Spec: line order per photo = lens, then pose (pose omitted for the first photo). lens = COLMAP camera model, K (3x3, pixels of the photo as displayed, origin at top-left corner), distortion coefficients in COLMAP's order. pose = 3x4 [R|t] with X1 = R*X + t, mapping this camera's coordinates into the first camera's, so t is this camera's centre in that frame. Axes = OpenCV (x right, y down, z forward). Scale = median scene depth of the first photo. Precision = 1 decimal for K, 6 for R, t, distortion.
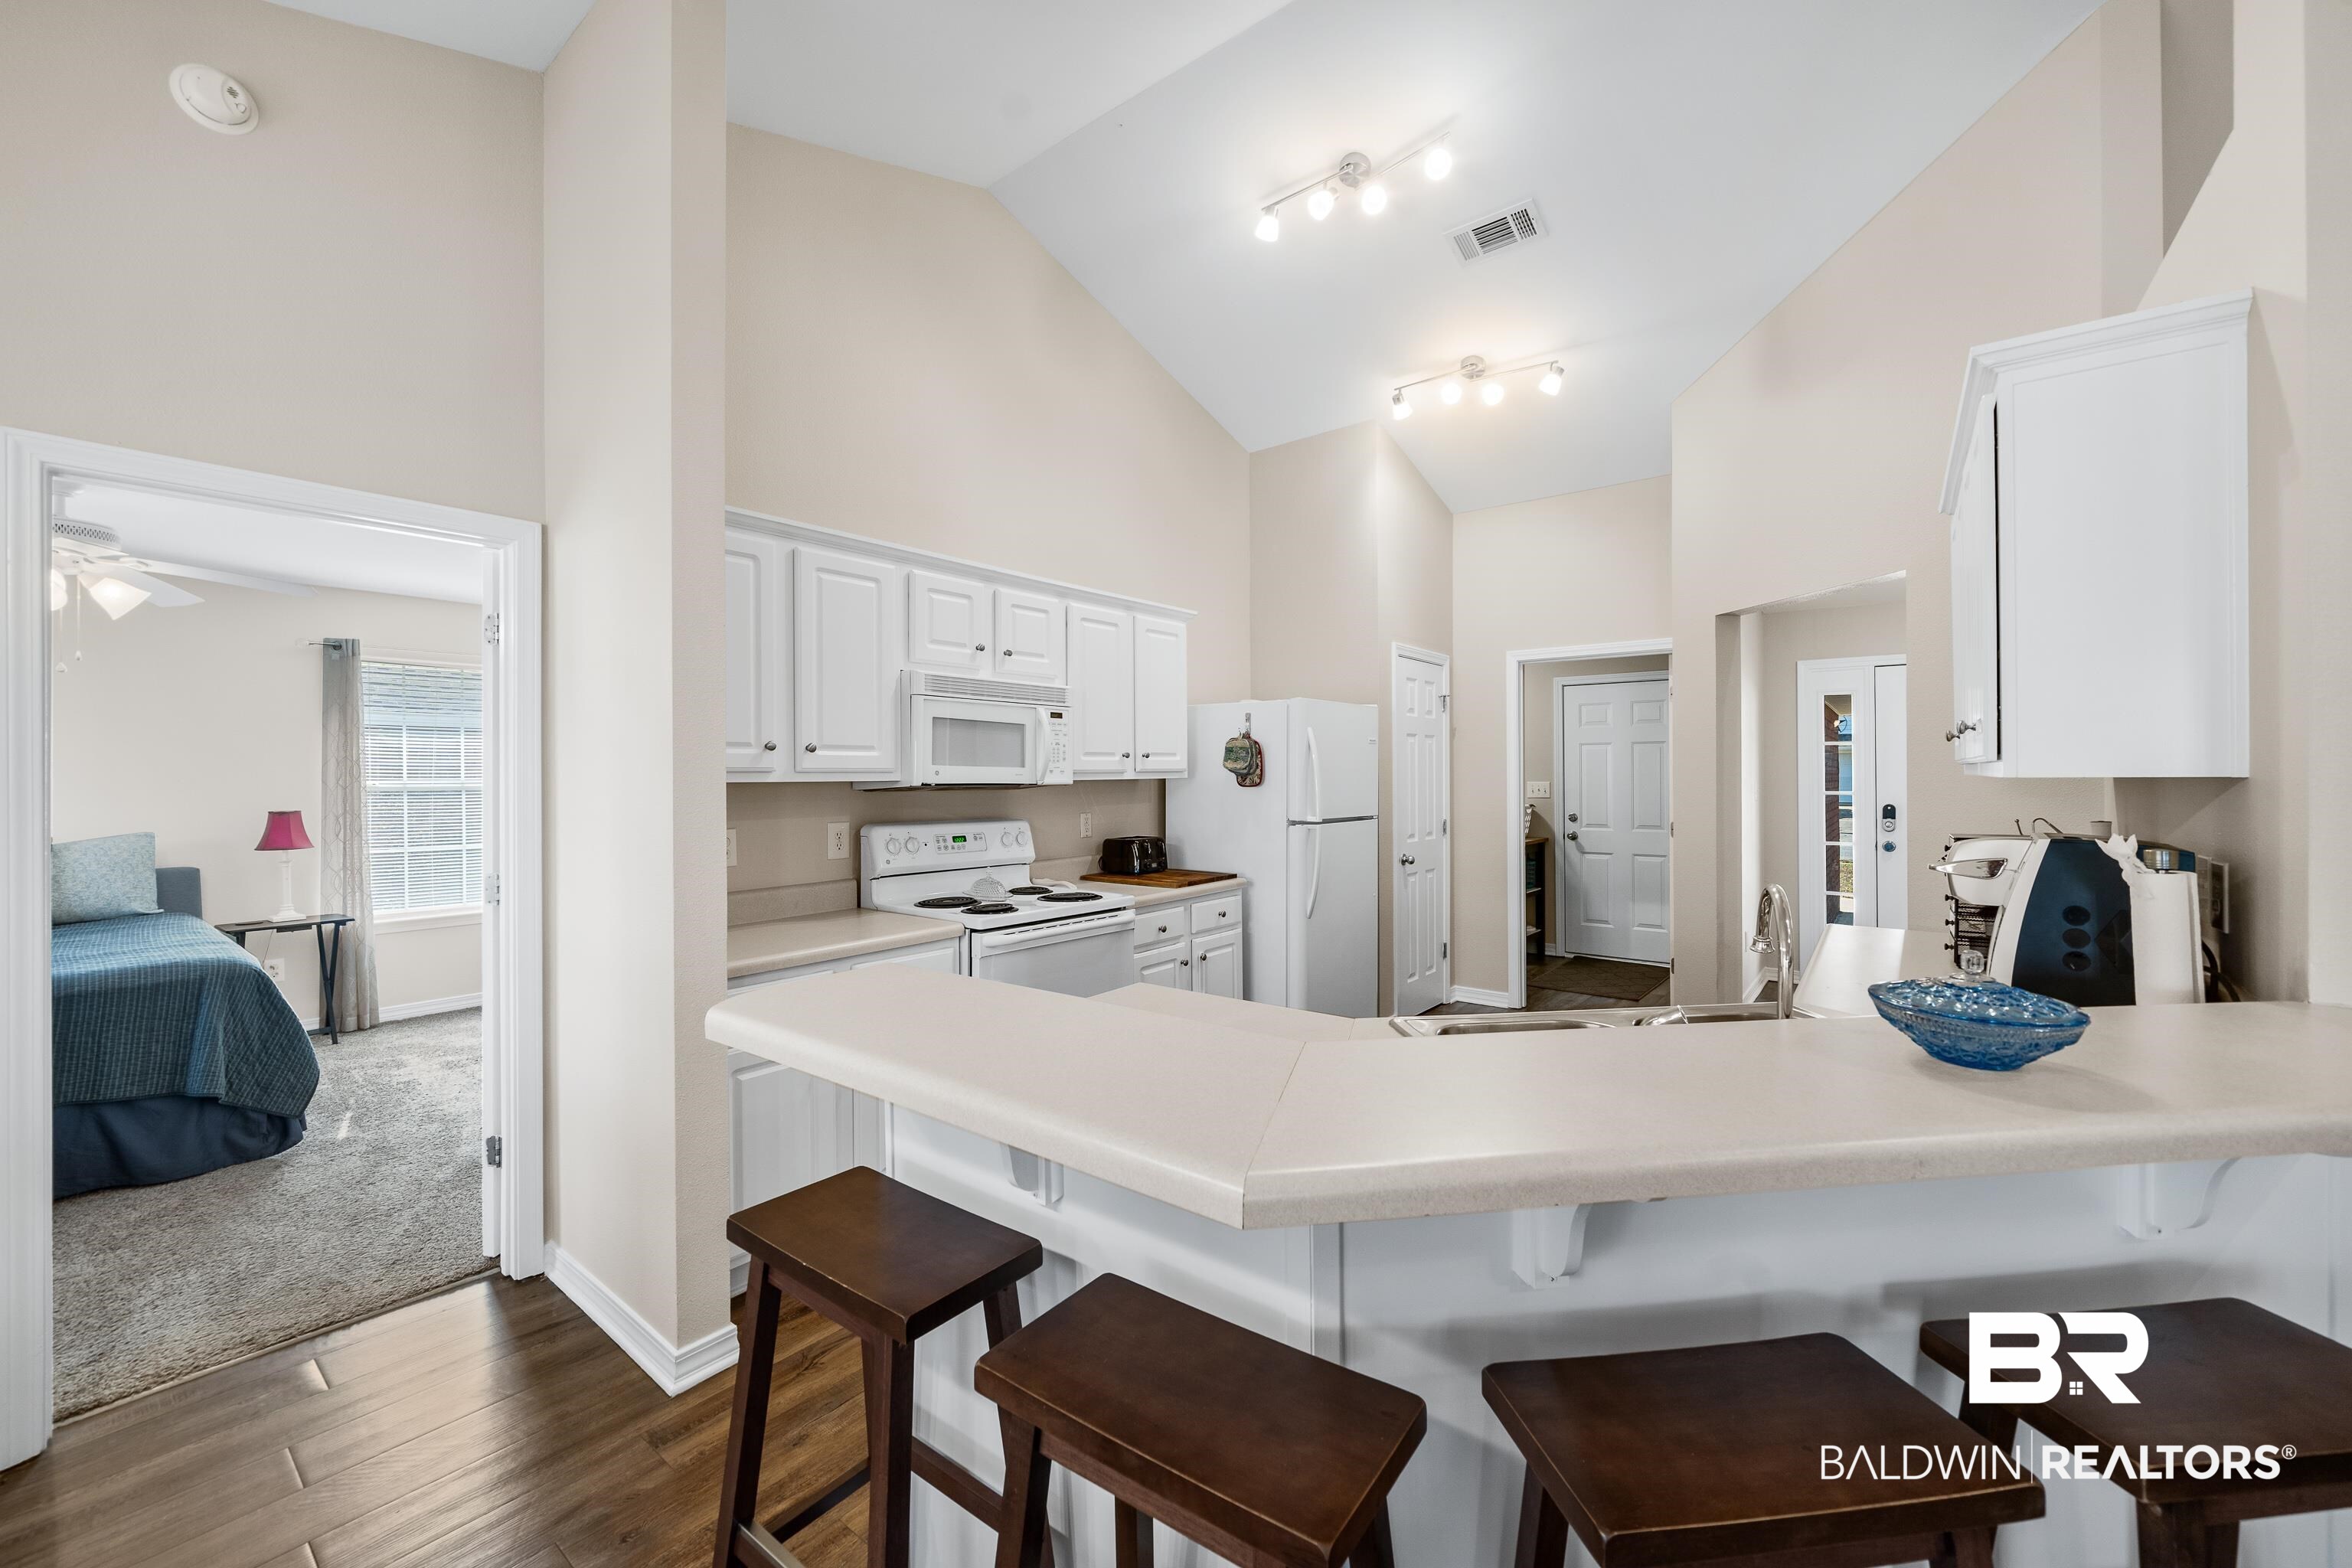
lens RADIAL K [[927.6, 0, 1179.2], [0, 927.6, 782.3], [0, 0, 1]] dist [-0.001914, -0.000203]
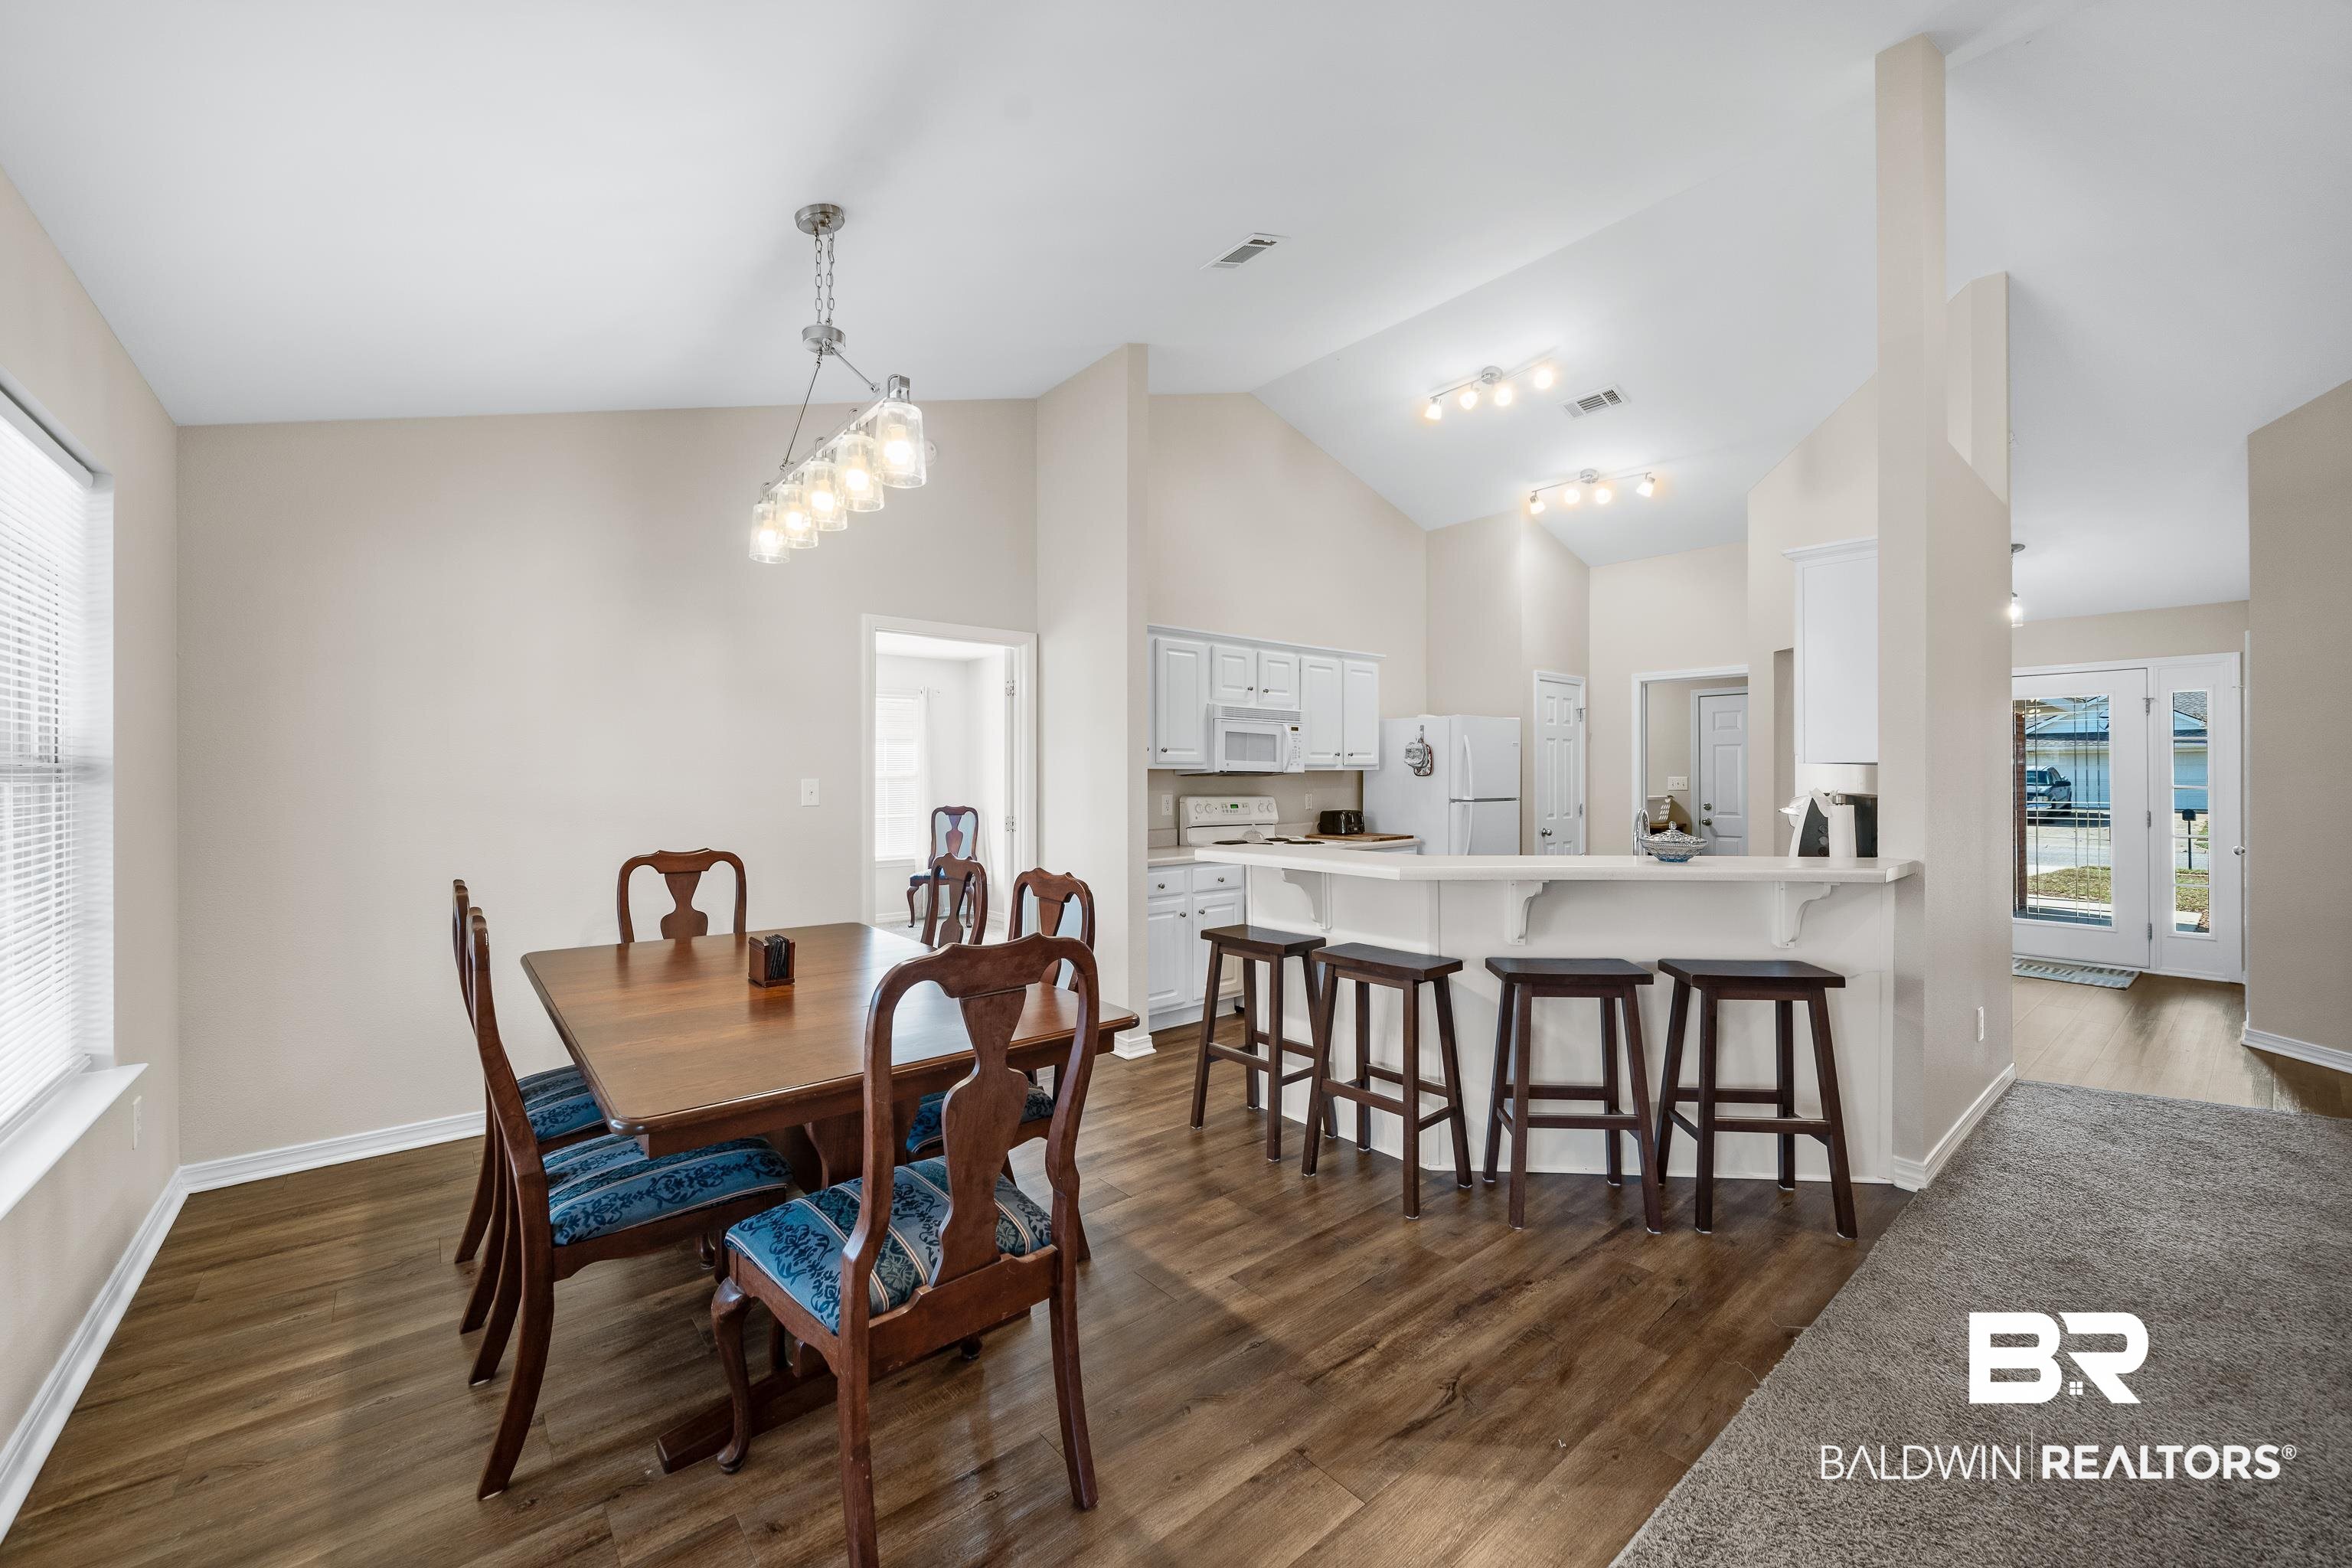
lens RADIAL K [[917.8, 0, 1177.0], [0, 917.8, 789.5], [0, 0, 1]] dist [-0.002016, -0.000147]
pose [[0.979568, 0.004565, -0.201063, -0.013015], [-0.003637, 0.999981, 0.004981, 0.022582], [0.201082, -0.004148, 0.979566, -0.542353]]
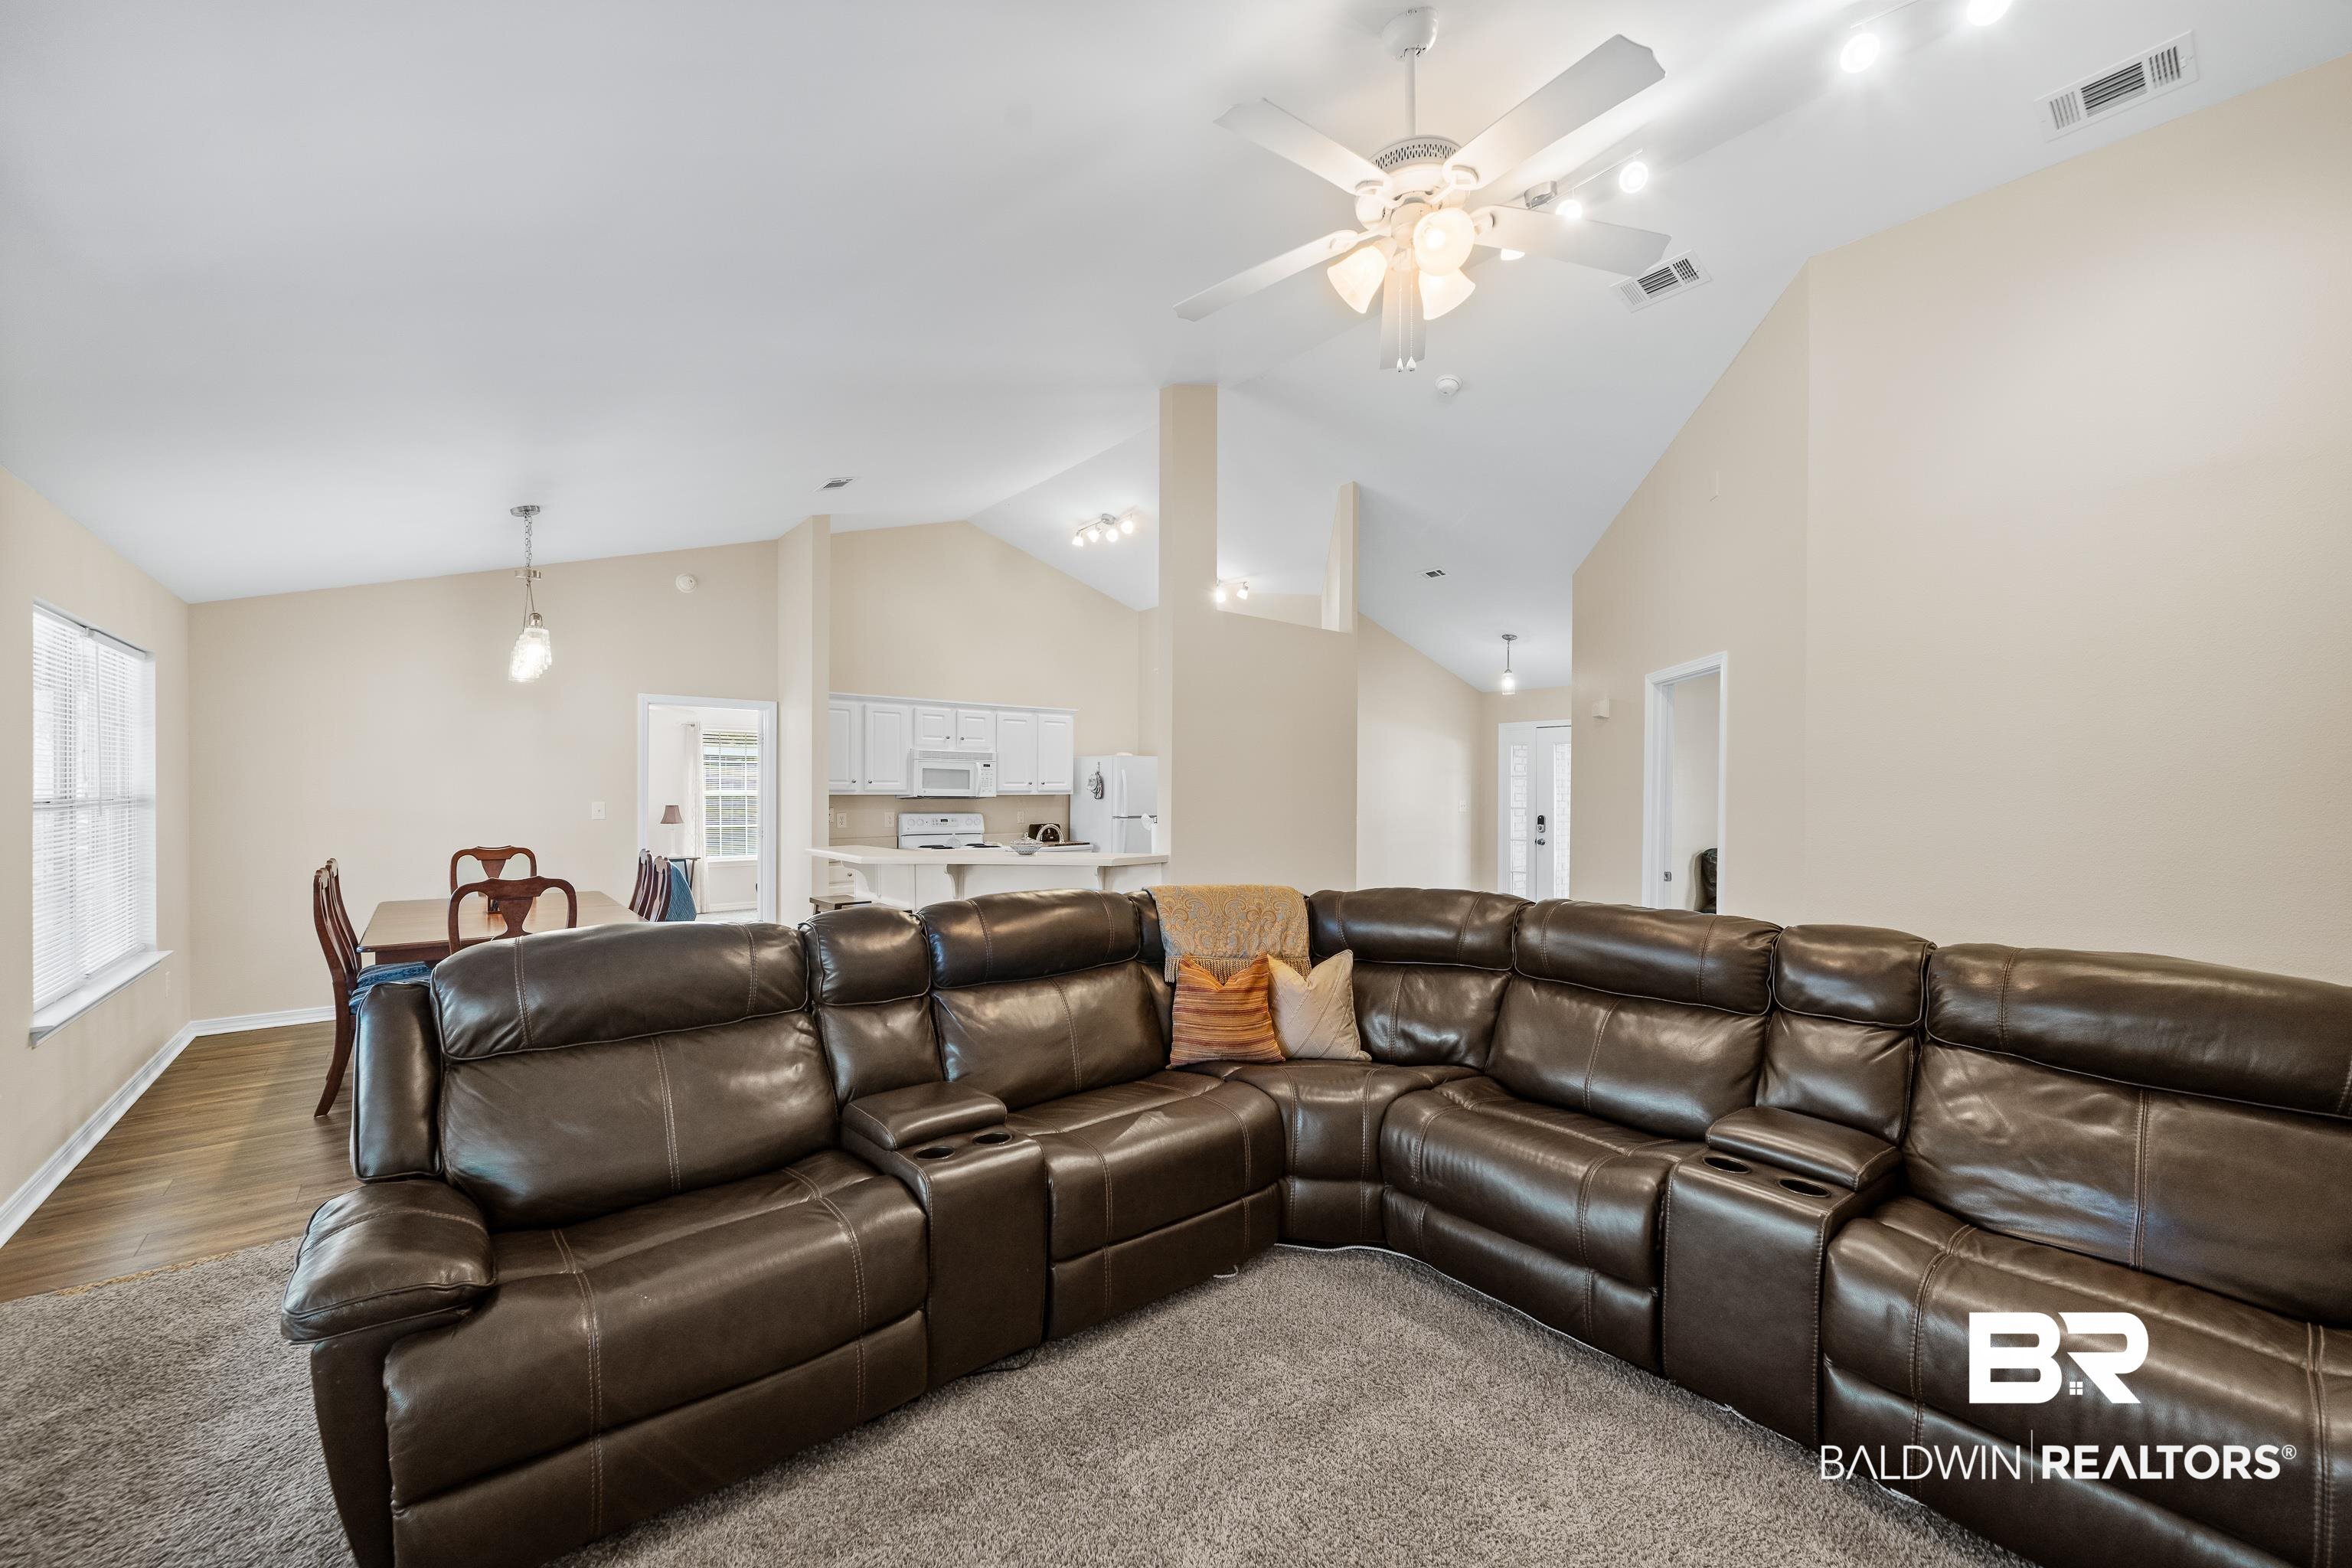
lens RADIAL K [[904.2, 0, 1172.4], [0, 904.2, 805.2], [0, 0, 1]] dist [-0.001823, -0.000283]
pose [[0.977488, 0.012341, -0.210629, 0.713698], [-0.010187, 0.999884, 0.011309, -0.006245], [0.210744, -0.008909, 0.977501, -0.957603]]
